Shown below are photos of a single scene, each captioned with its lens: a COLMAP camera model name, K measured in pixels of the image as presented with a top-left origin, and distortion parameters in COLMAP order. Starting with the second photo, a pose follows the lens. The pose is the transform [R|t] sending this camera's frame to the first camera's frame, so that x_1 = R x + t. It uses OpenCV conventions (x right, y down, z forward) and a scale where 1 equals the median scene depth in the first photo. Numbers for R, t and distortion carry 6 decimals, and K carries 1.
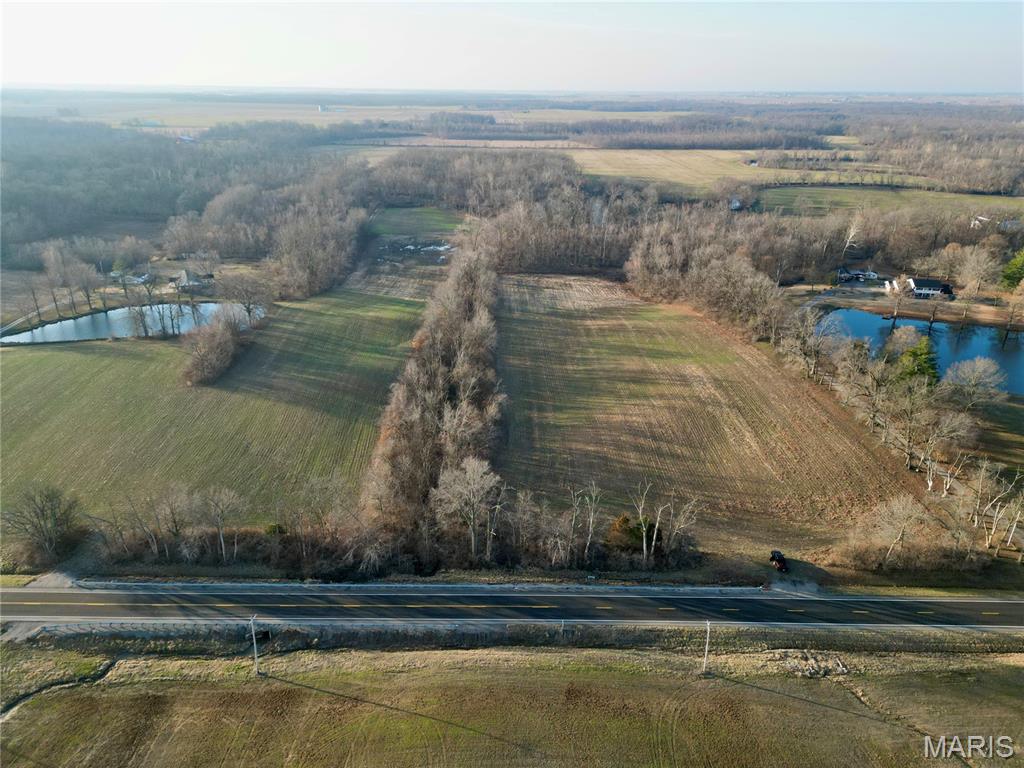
lens RADIAL K [[709.7, 0, 515.7], [0, 709.7, 381.3], [0, 0, 1]] dist [0.048627, -0.035373]
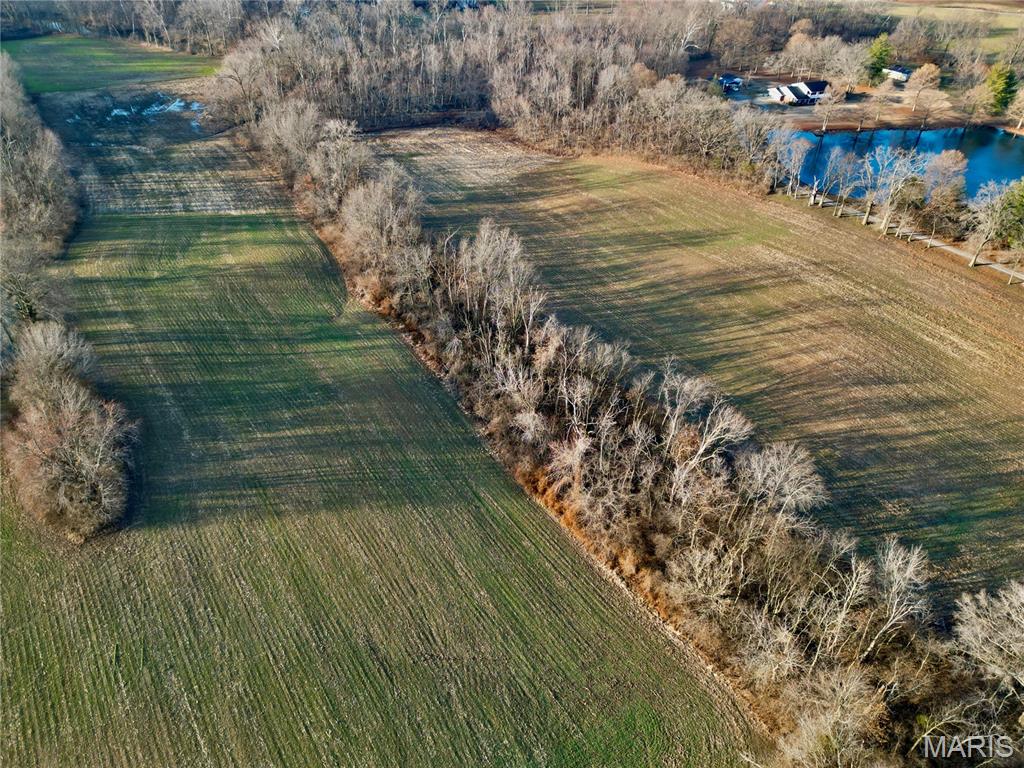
lens RADIAL K [[709.7, 0, 505.1], [0, 709.7, 384.0], [0, 0, 1]] dist [0.048627, -0.035373]
pose [[0.857261, -0.296637, 0.420843, -0.627828], [0.181460, 0.938979, 0.292217, -0.283377], [-0.481846, -0.174140, 0.858778, 0.805150]]
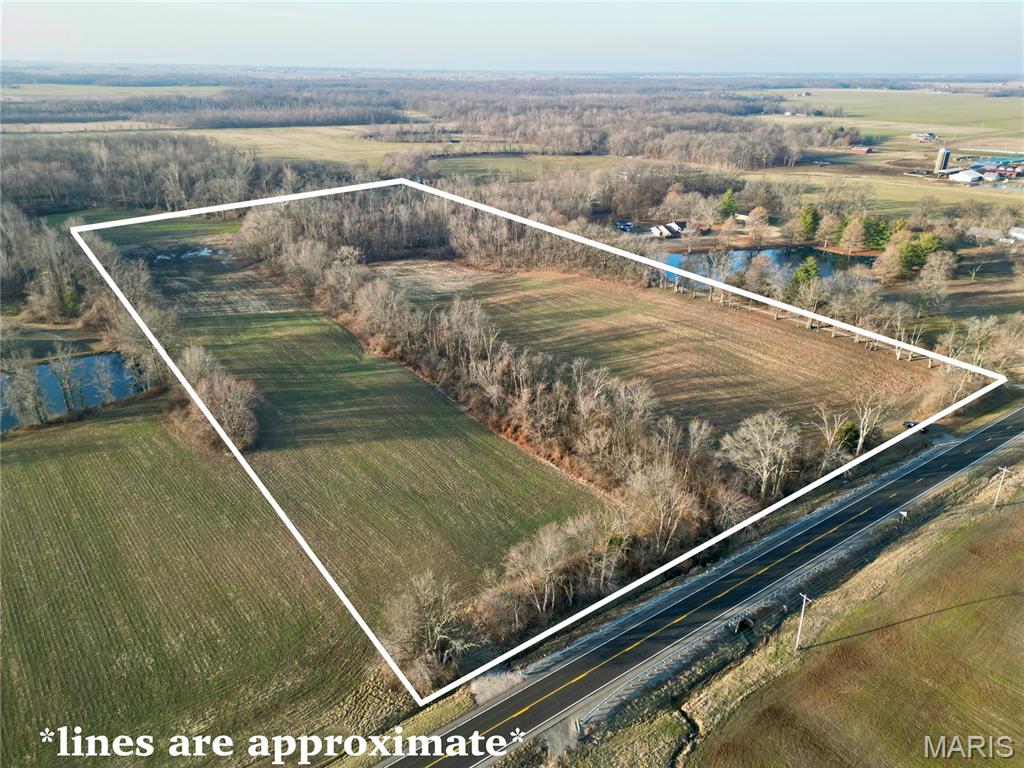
lens RADIAL K [[709.7, 0, 506.9], [0, 709.7, 395.0], [0, 0, 1]] dist [0.048627, -0.035373]
pose [[0.808358, -0.243303, 0.536061, -1.000077], [0.218537, 0.969551, 0.110507, -0.127561], [-0.546625, 0.027820, 0.836915, 0.314419]]
